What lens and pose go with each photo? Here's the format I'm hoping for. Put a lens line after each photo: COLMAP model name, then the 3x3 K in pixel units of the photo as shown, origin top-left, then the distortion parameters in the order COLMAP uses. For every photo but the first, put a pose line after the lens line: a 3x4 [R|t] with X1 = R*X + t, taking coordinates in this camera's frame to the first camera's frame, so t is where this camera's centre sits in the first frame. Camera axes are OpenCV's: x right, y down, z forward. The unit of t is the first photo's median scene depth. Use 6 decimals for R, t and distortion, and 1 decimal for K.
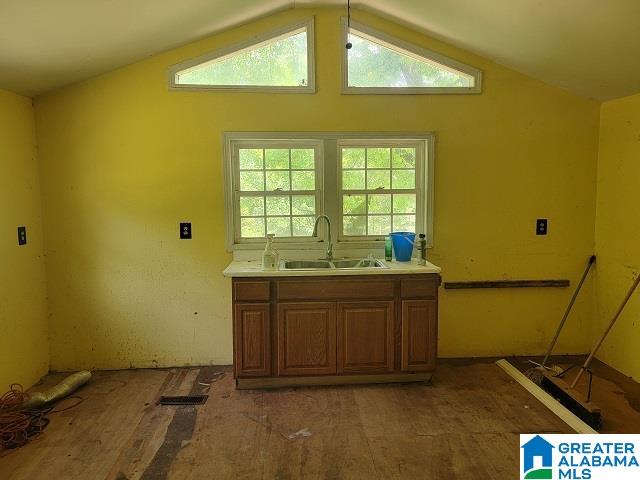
lens RADIAL K [[471.5, 0, 320.0], [0, 471.5, 240.0], [0, 0, 1]] dist [0.026079, 0.002092]
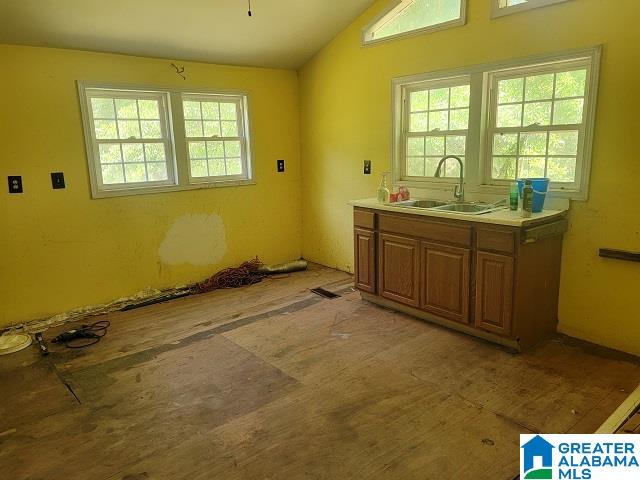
lens RADIAL K [[471.5, 0, 320.0], [0, 471.5, 240.0], [0, 0, 1]] dist [0.026079, 0.002092]
pose [[0.578536, 0.162576, -0.799290, 0.726356], [-0.056377, 0.985561, 0.159658, -0.023556], [0.813706, -0.047306, 0.579348, 0.213993]]
